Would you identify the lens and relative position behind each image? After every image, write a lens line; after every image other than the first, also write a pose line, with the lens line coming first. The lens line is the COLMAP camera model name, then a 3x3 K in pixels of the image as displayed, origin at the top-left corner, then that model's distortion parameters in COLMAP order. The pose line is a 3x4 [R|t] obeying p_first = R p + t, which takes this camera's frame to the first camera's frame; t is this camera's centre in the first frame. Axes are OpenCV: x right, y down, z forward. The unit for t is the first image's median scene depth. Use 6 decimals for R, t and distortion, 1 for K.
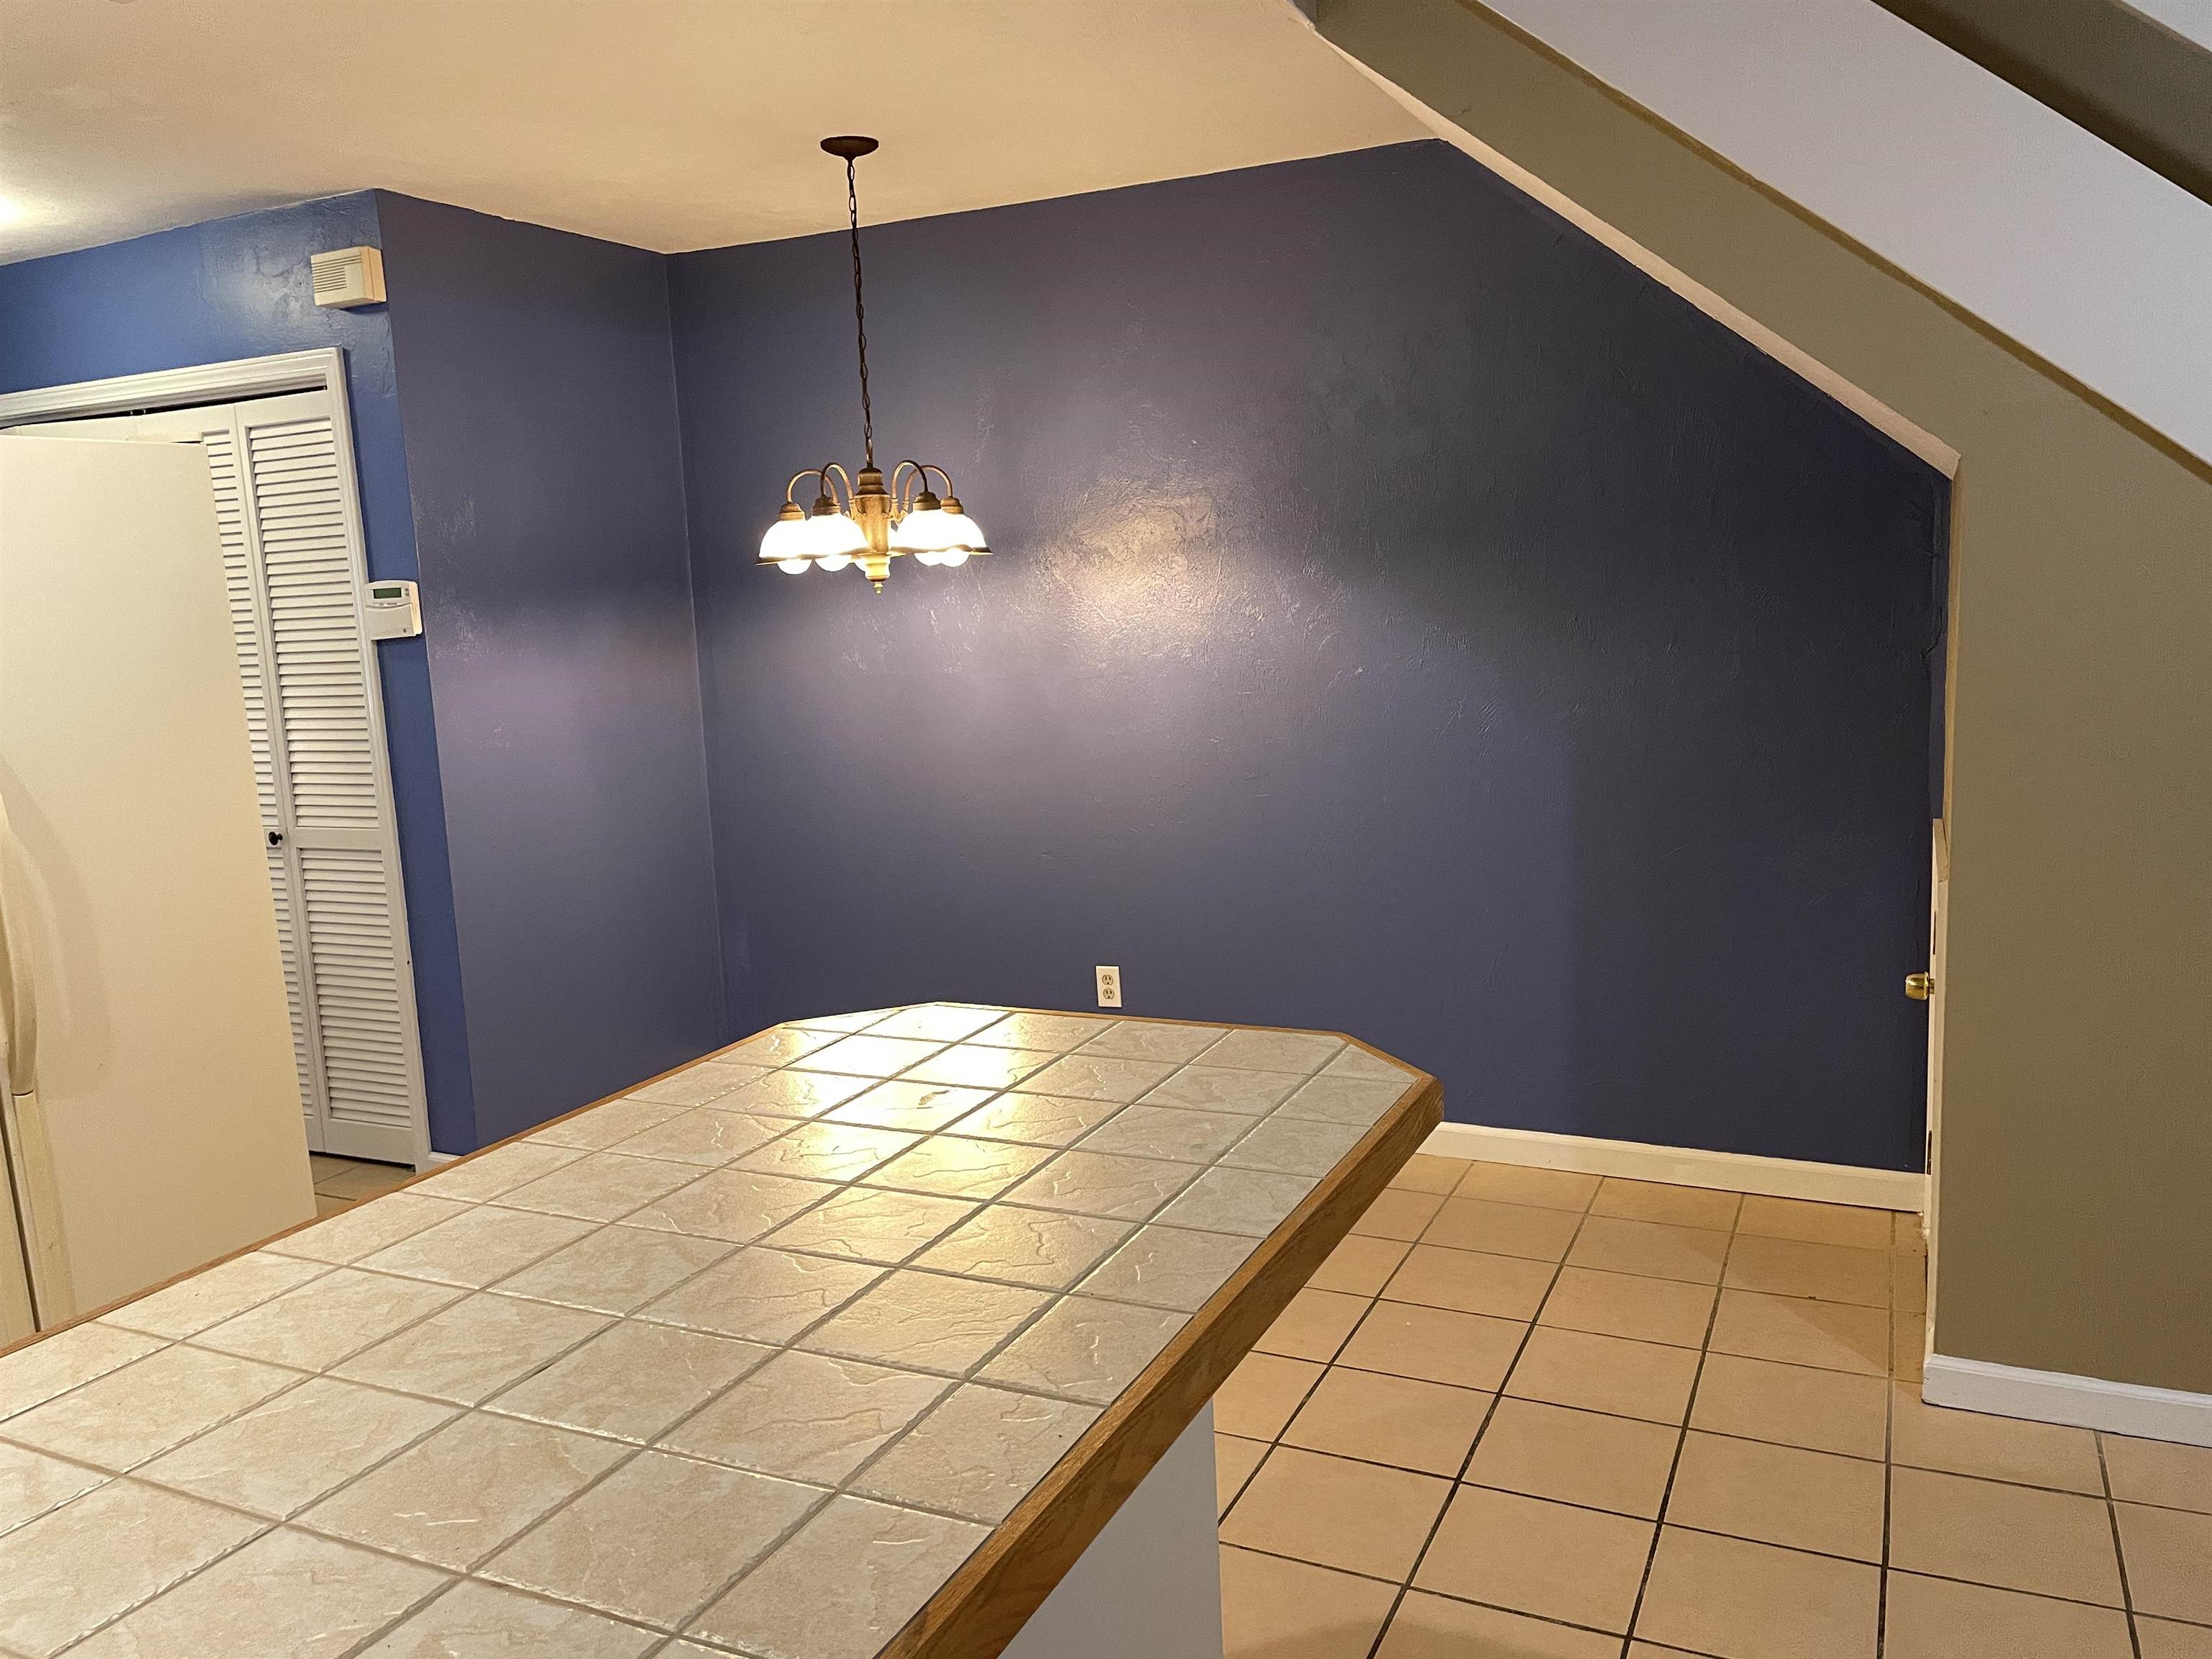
lens RADIAL K [[1672.5, 0, 1088.1], [0, 1672.5, 840.9], [0, 0, 1]] dist [0.096251, -0.126612]
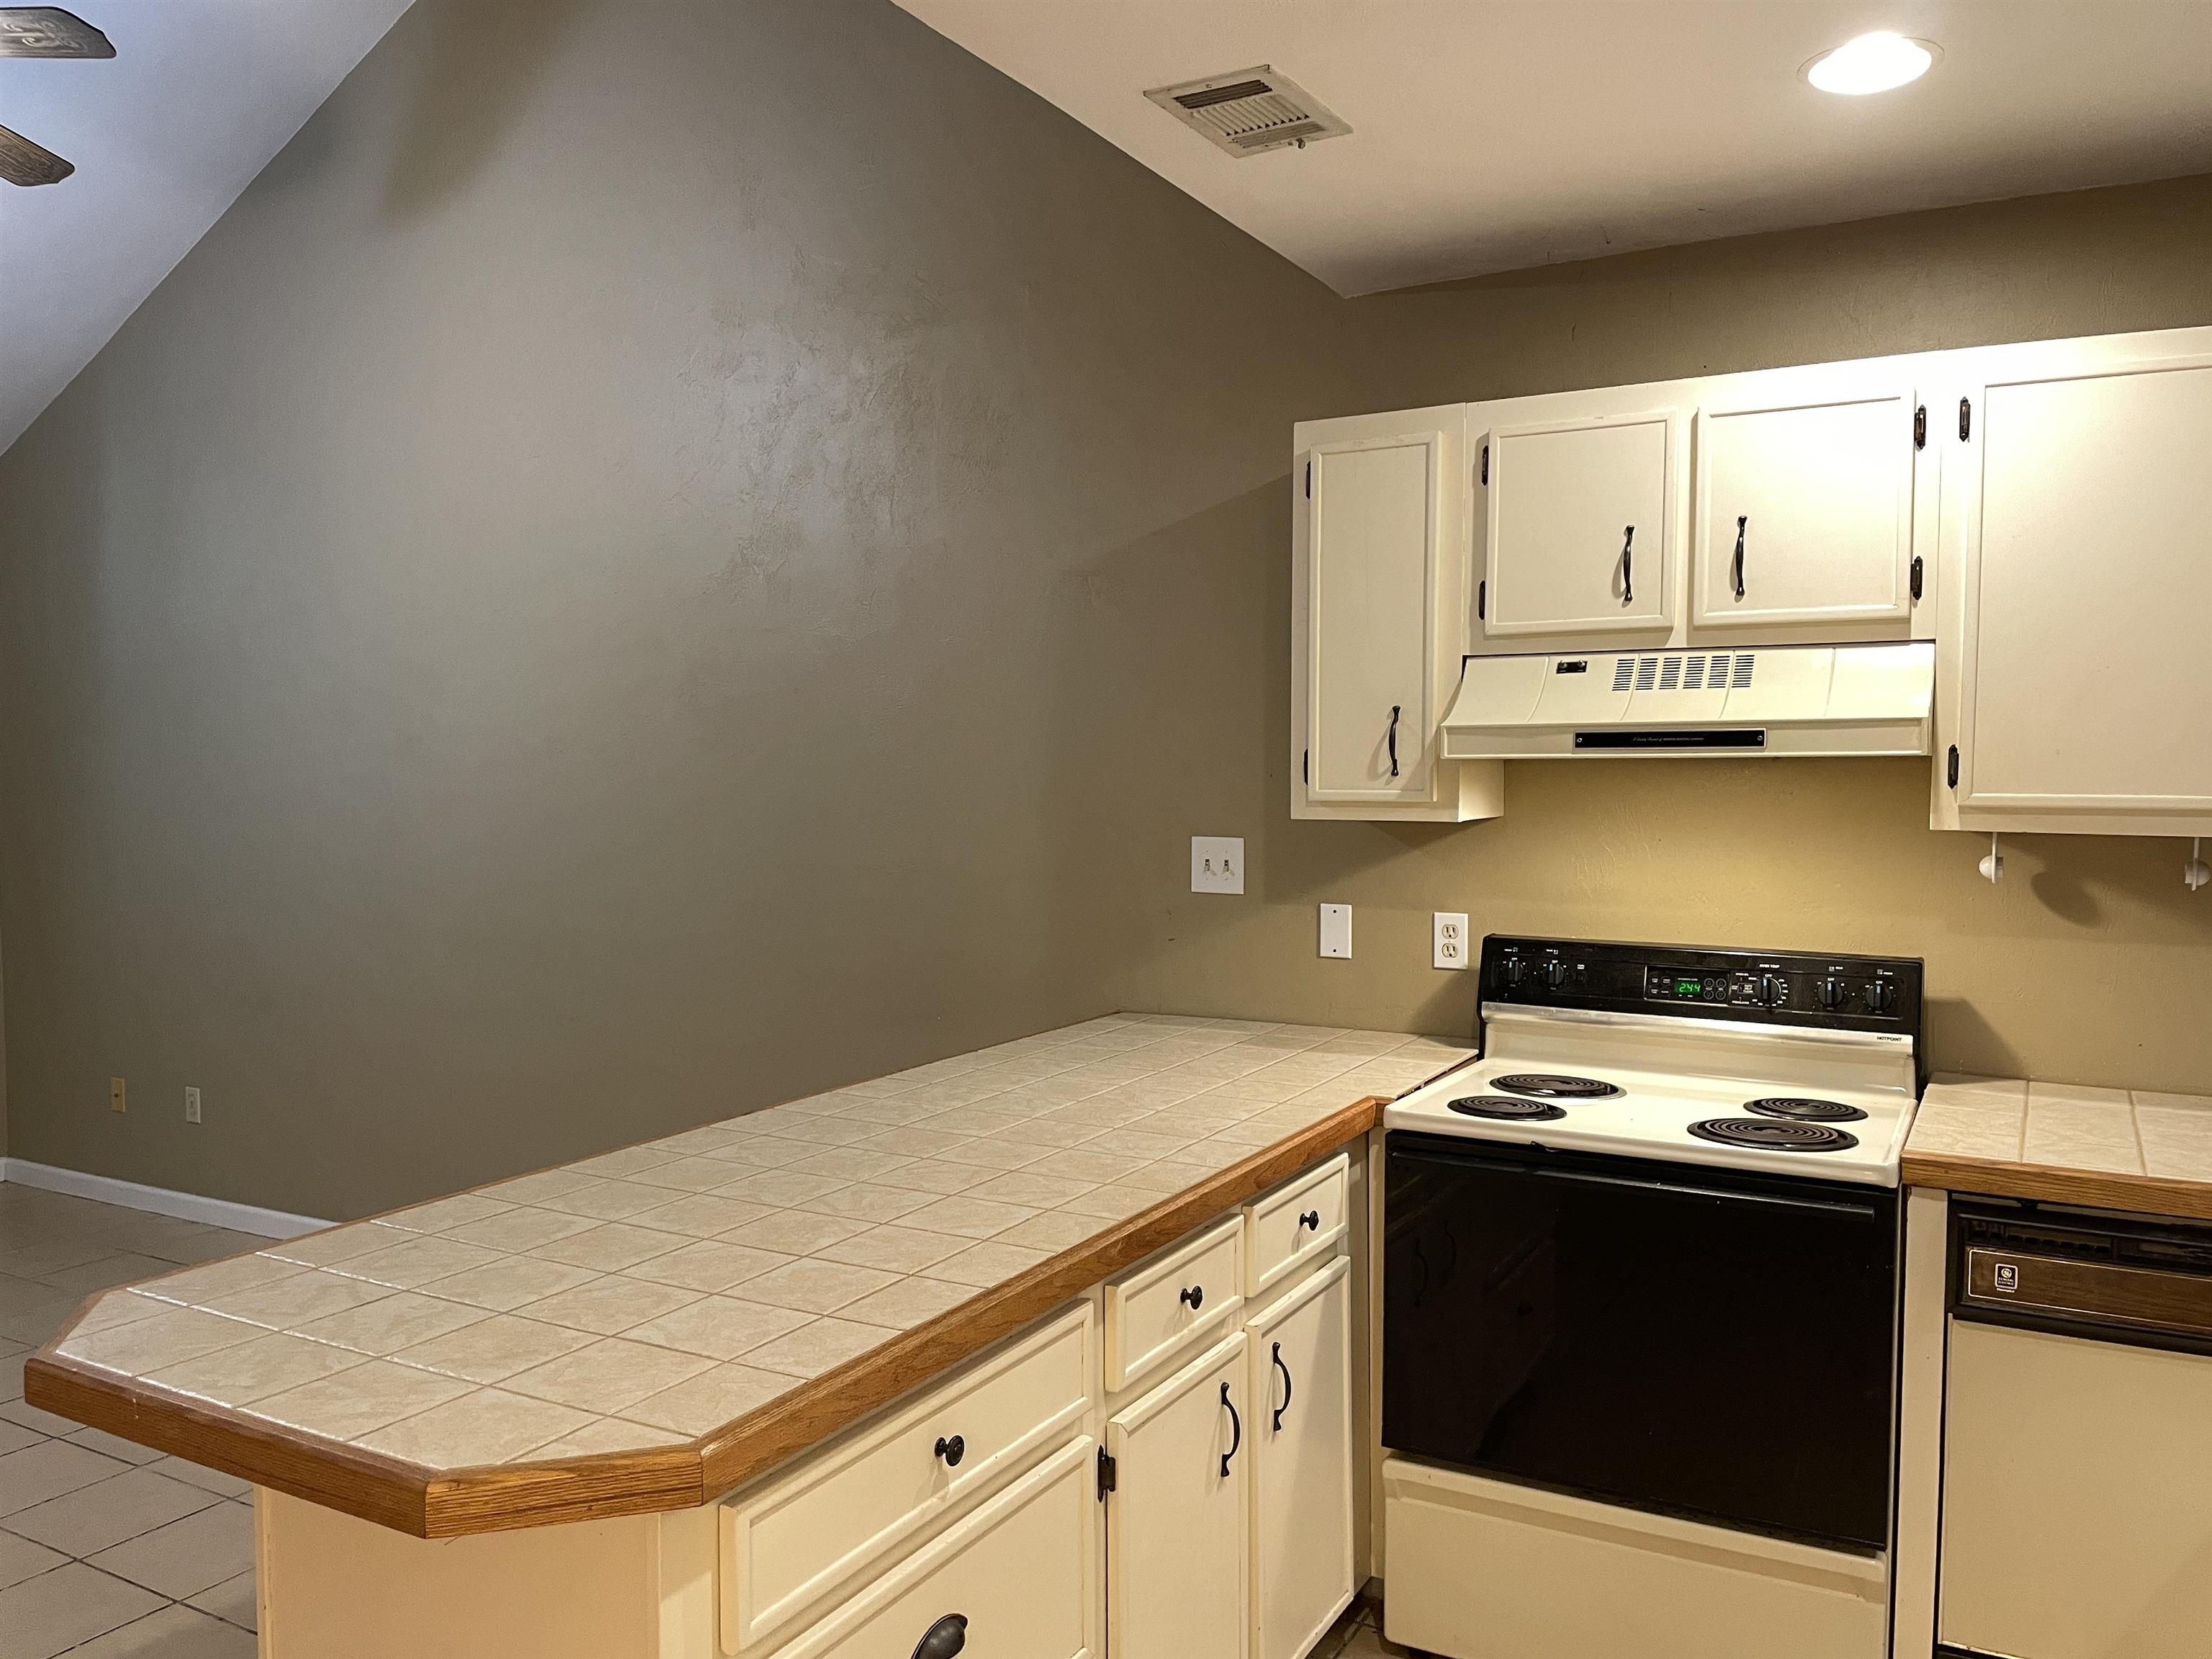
lens RADIAL K [[1672.5, 0, 1107.5], [0, 1672.5, 830.9], [0, 0, 1]] dist [0.096251, -0.126612]
pose [[-0.997711, 0.042797, 0.052364, -0.202566], [0.051905, 0.980941, 0.187246, -0.126395], [-0.043352, 0.189536, -0.980916, 0.839087]]
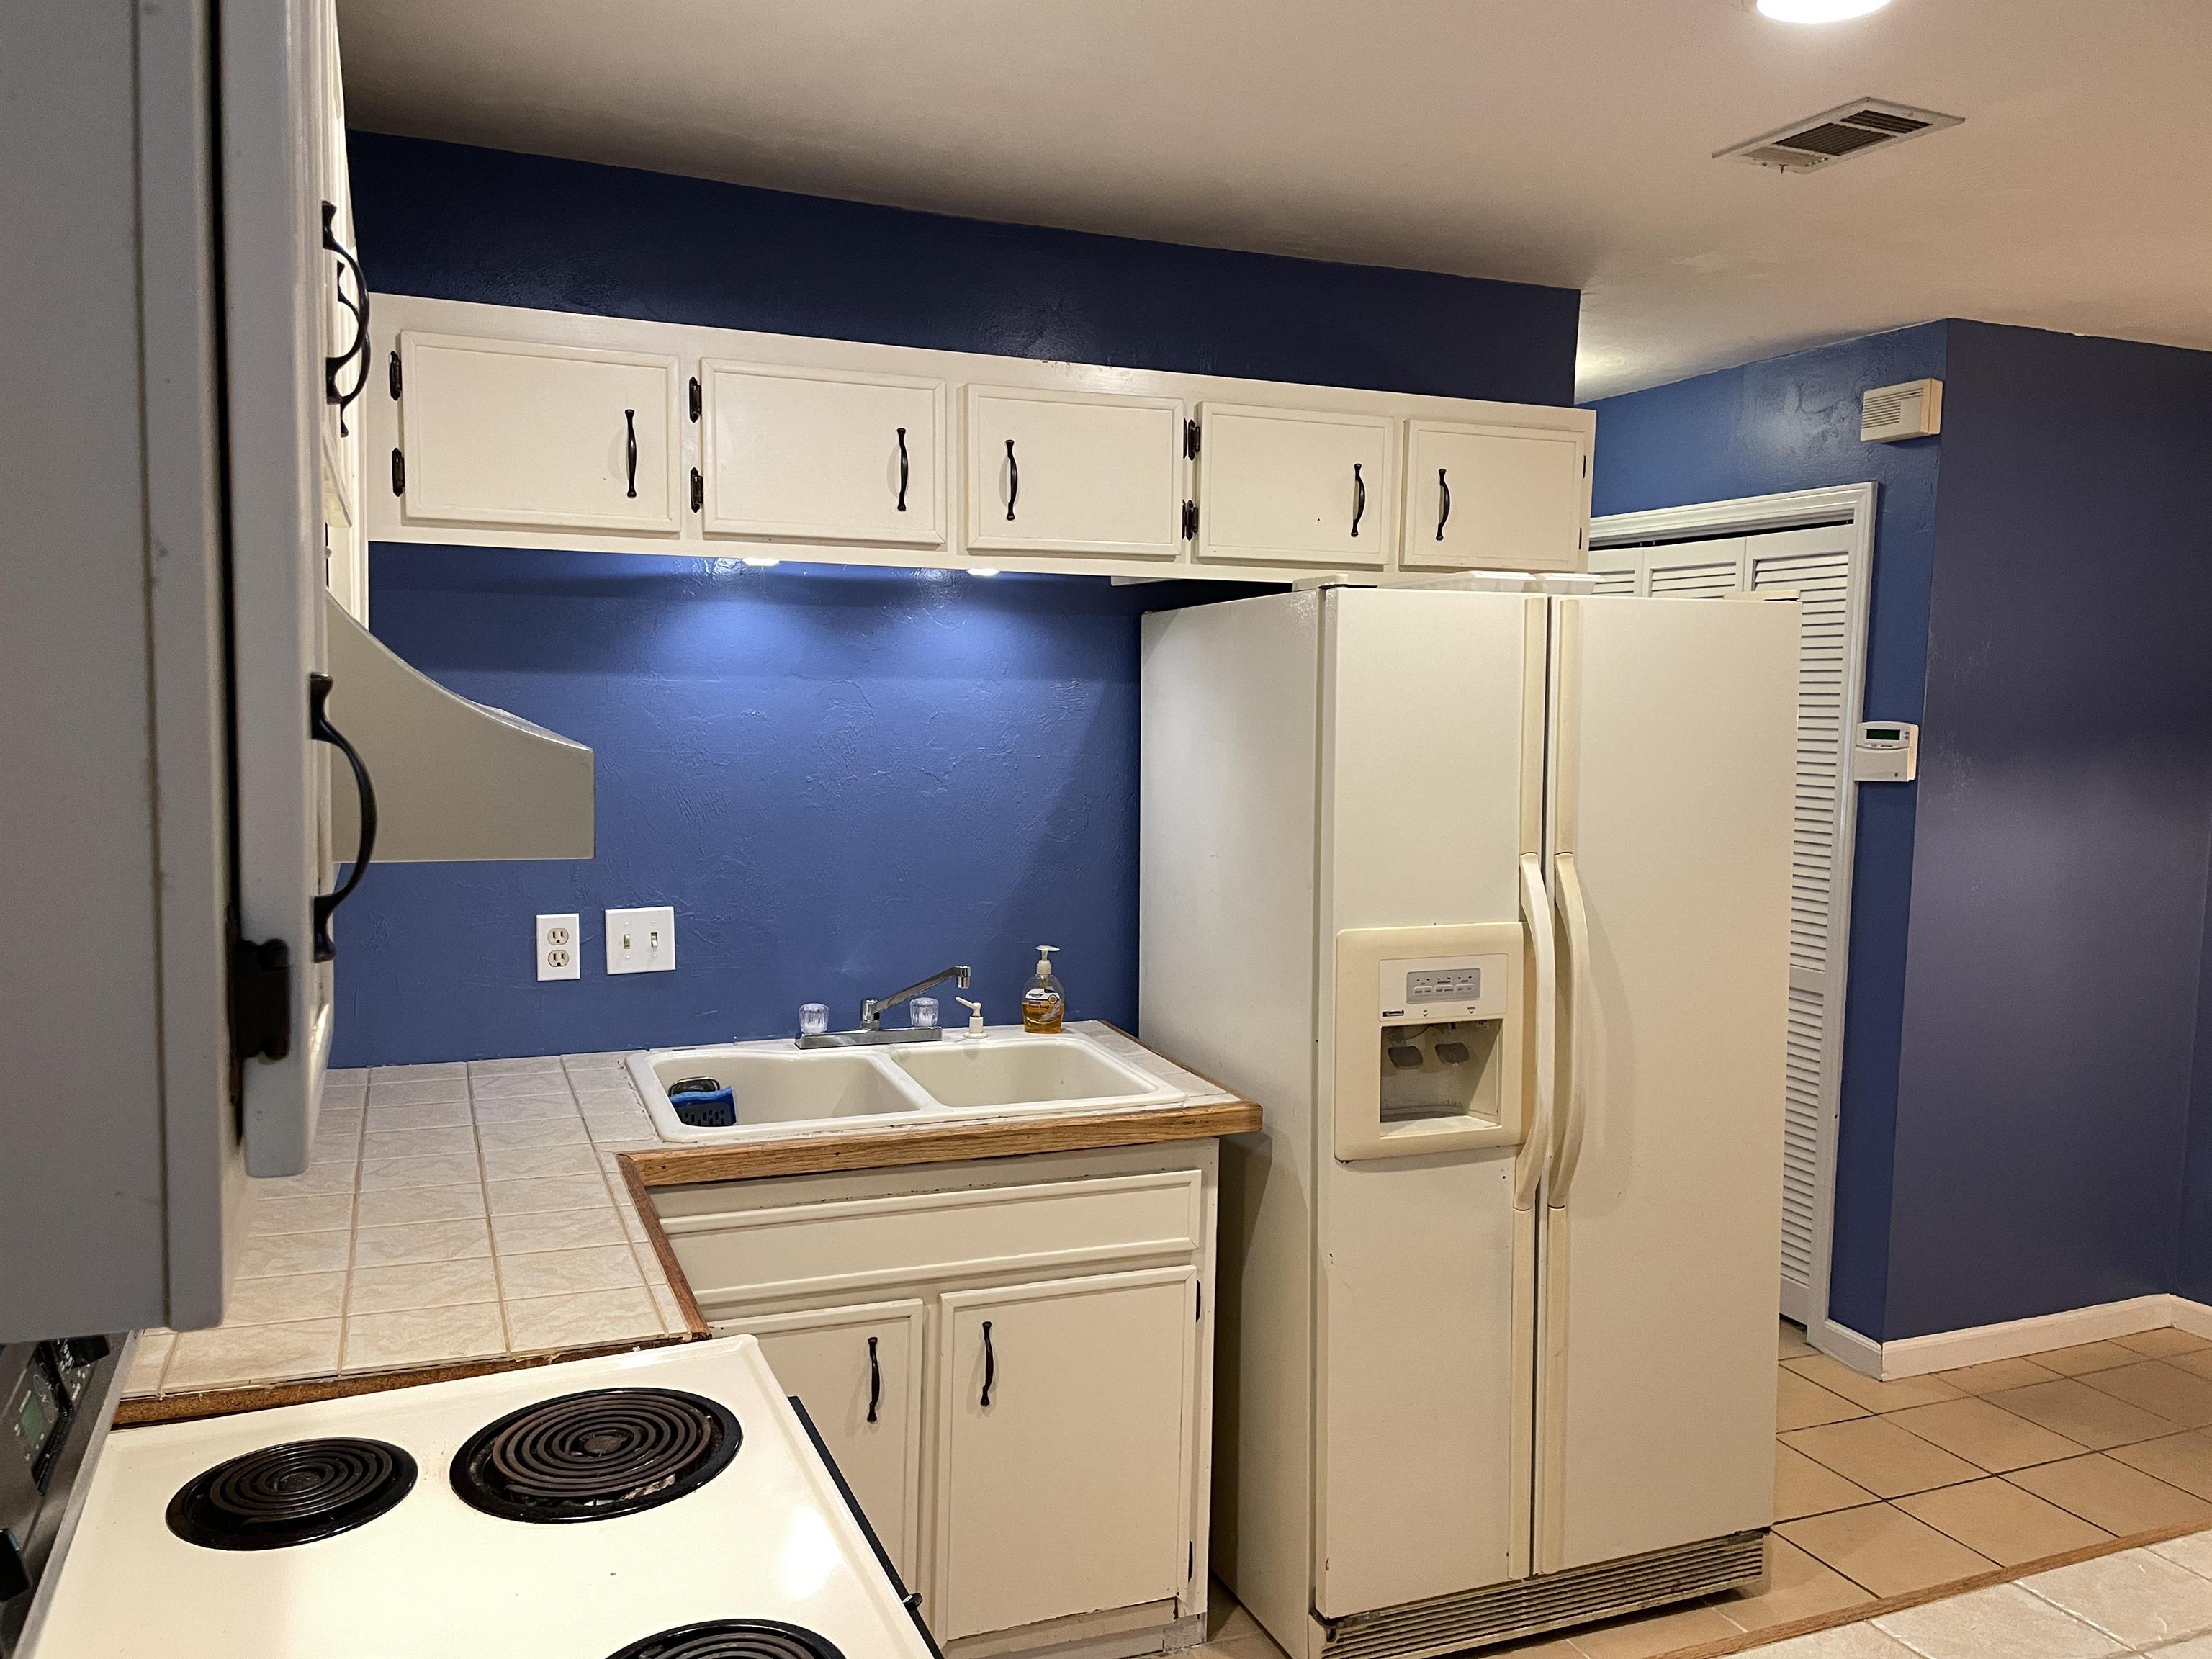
lens RADIAL K [[1672.5, 0, 1088.3], [0, 1672.5, 840.1], [0, 0, 1]] dist [0.096251, -0.126612]
pose [[0.744619, 0.120827, -0.656463, -0.111770], [-0.151926, 0.988345, 0.009584, -0.028457], [0.649970, 0.092597, 0.754297, -0.007975]]
